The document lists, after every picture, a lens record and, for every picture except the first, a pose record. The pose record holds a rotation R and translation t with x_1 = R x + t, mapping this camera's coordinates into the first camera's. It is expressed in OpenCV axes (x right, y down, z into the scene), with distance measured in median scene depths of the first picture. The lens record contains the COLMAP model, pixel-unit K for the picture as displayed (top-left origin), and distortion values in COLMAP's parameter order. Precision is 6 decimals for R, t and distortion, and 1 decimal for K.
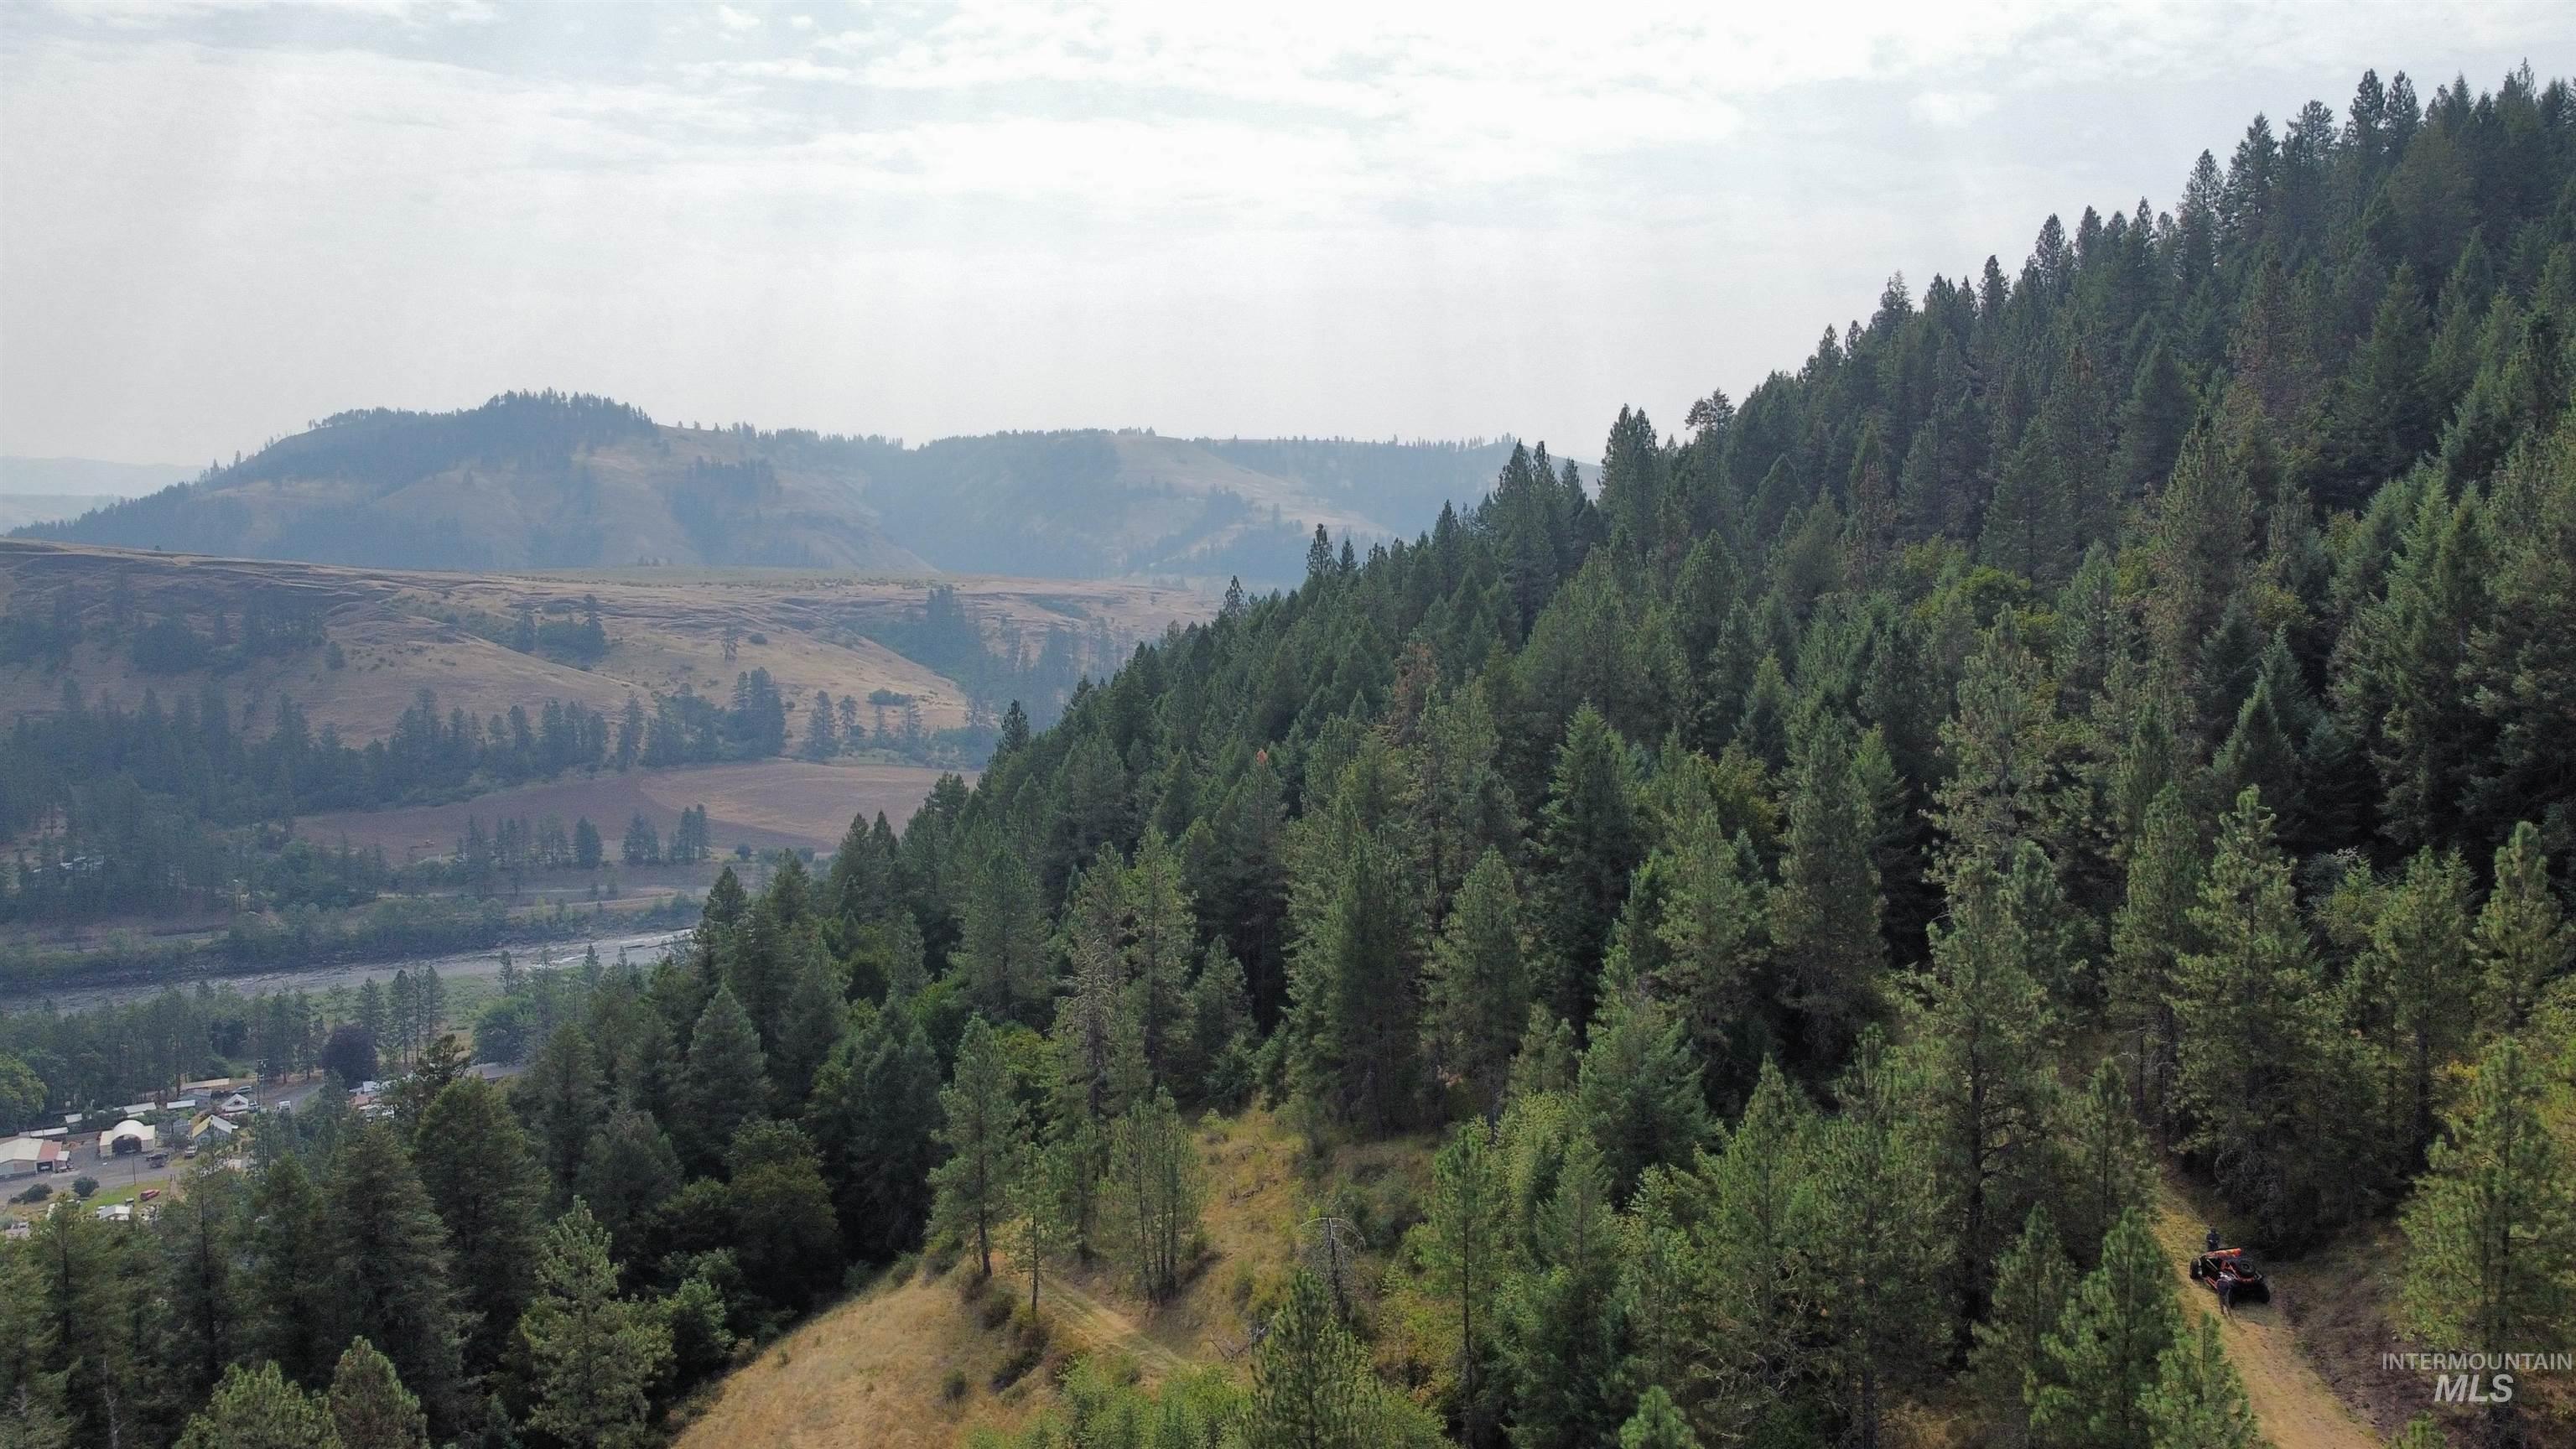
lens RADIAL K [[1944.6, 0, 1284.4], [0, 1944.6, 719.0], [0, 0, 1]] dist [-0.003964, 0.000171]
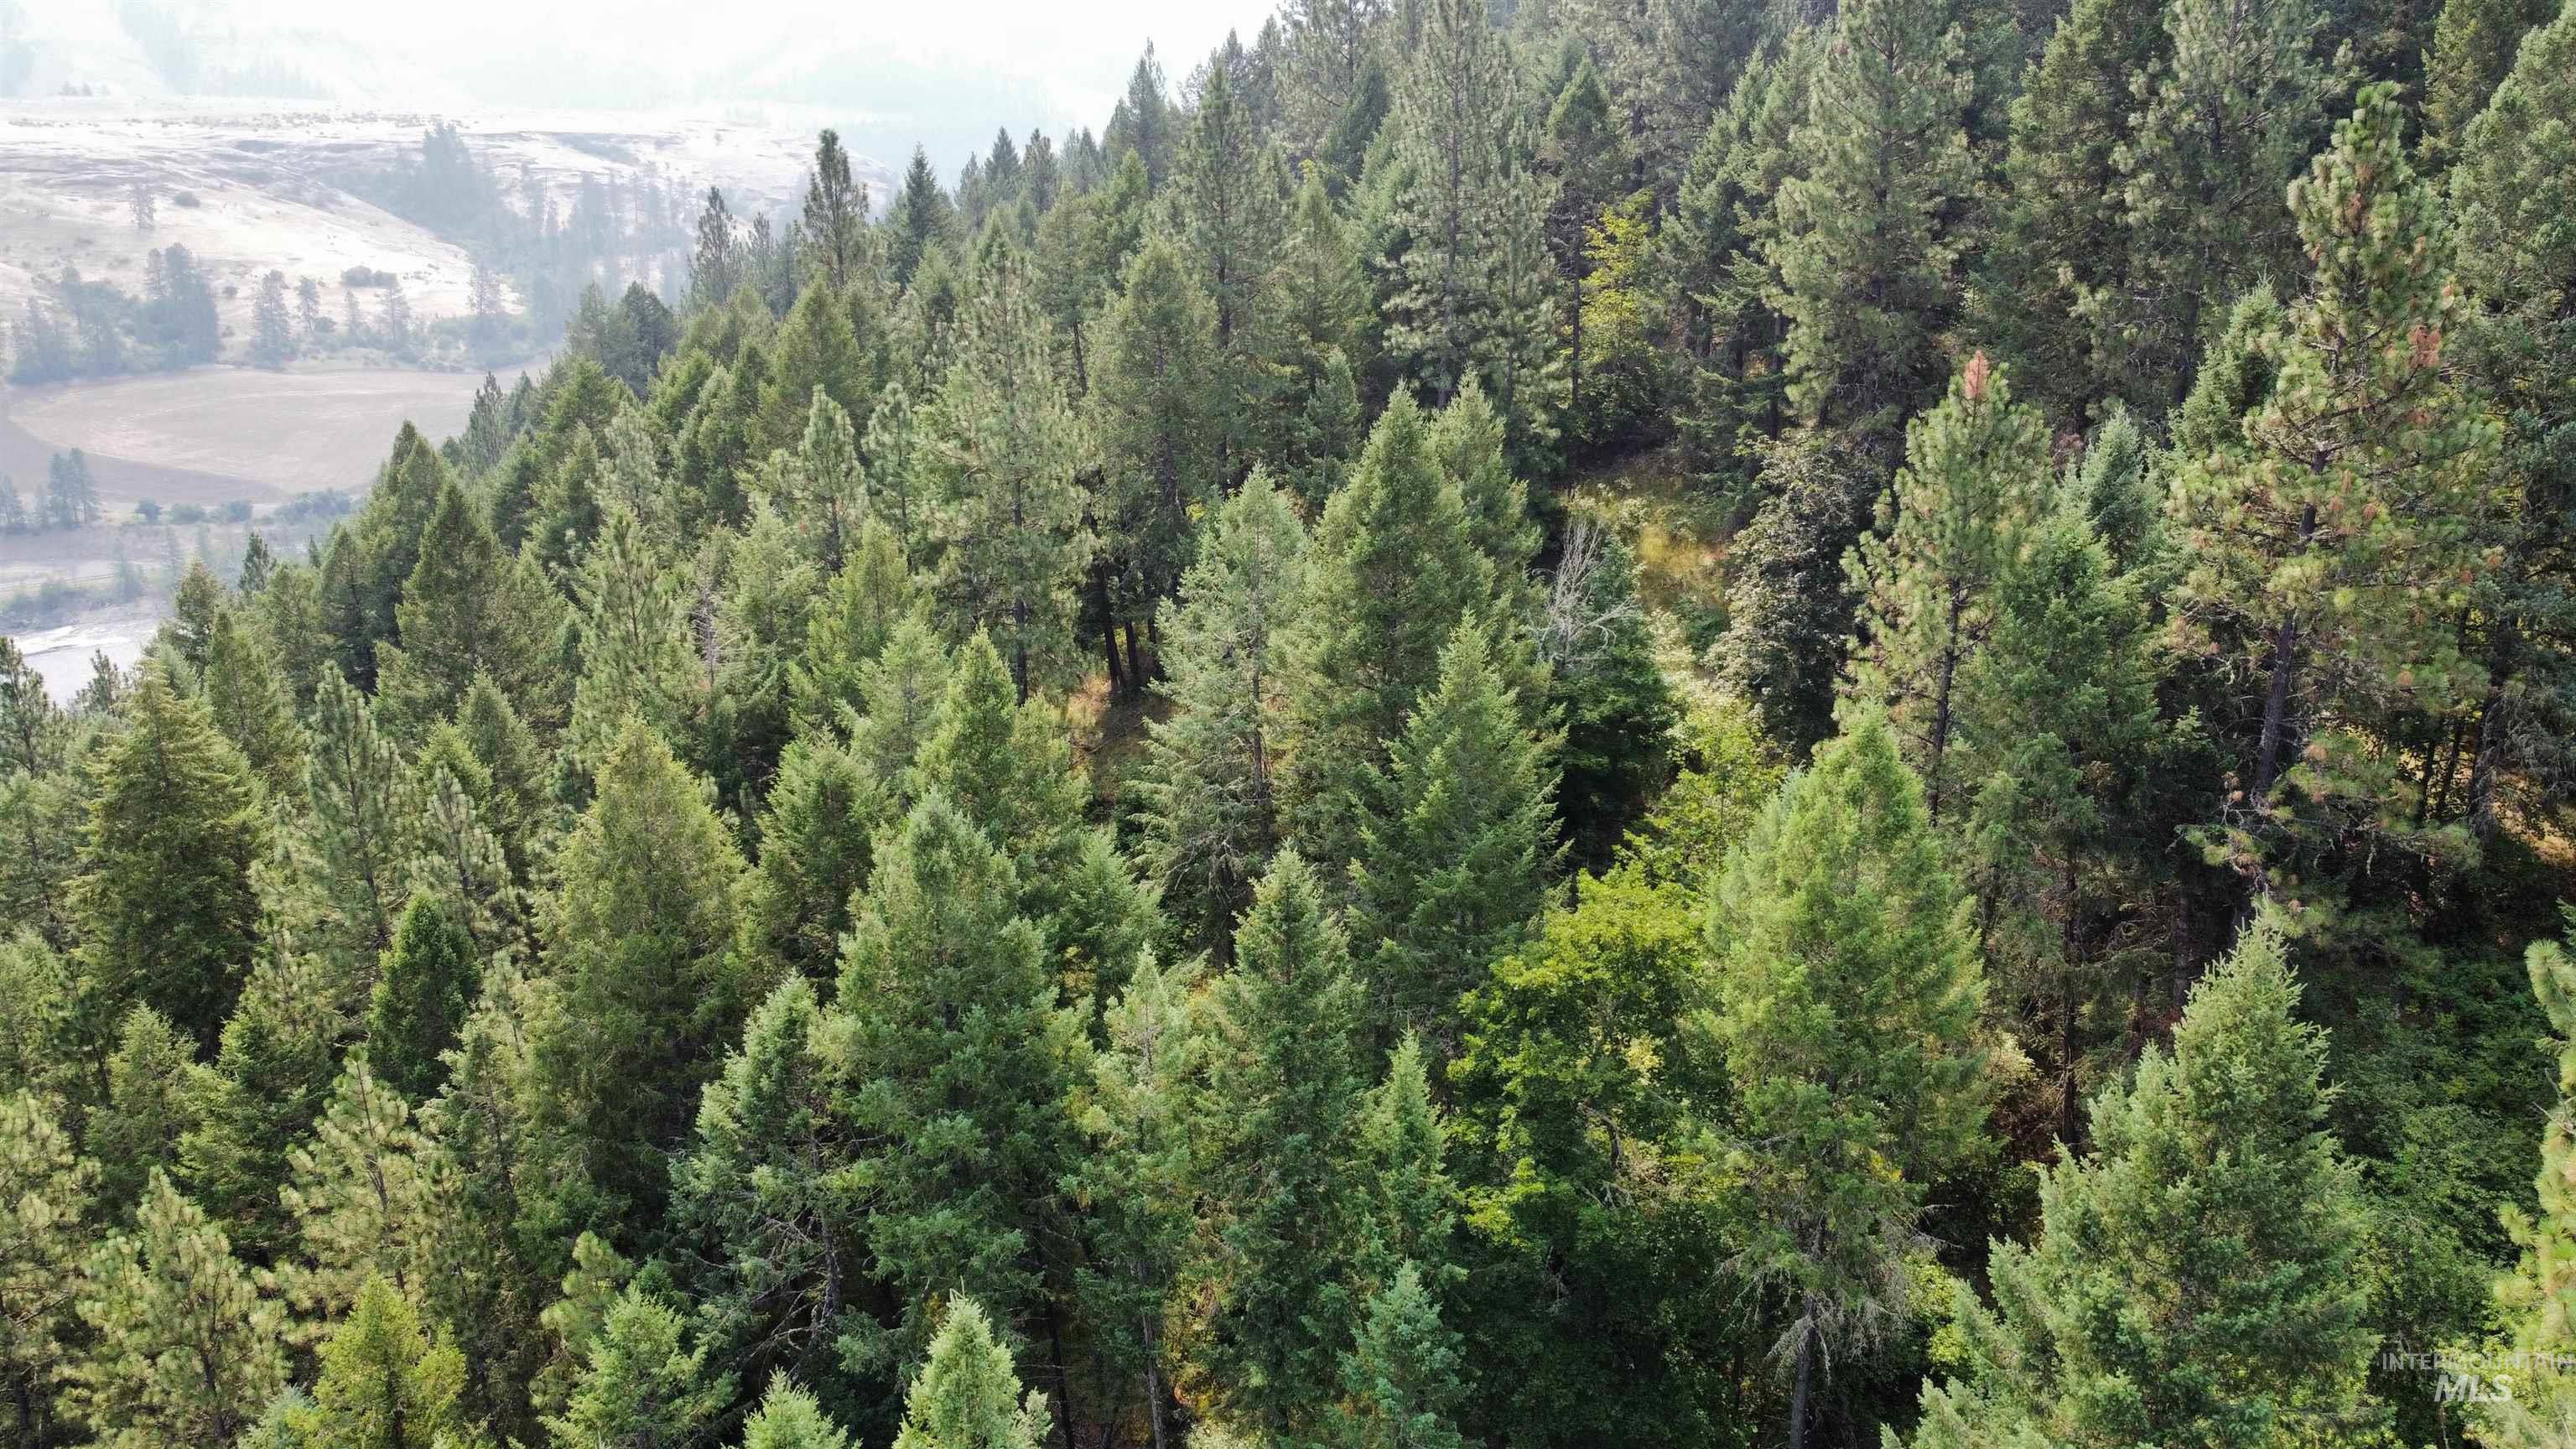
lens RADIAL K [[1944.6, 0, 1289.8], [0, 1944.6, 729.3], [0, 0, 1]] dist [-0.003964, 0.000171]
pose [[0.981220, -0.062731, 0.182405, 0.006554], [0.017540, 0.970739, 0.239494, -0.014260], [-0.192092, -0.231797, 0.953609, 0.135245]]
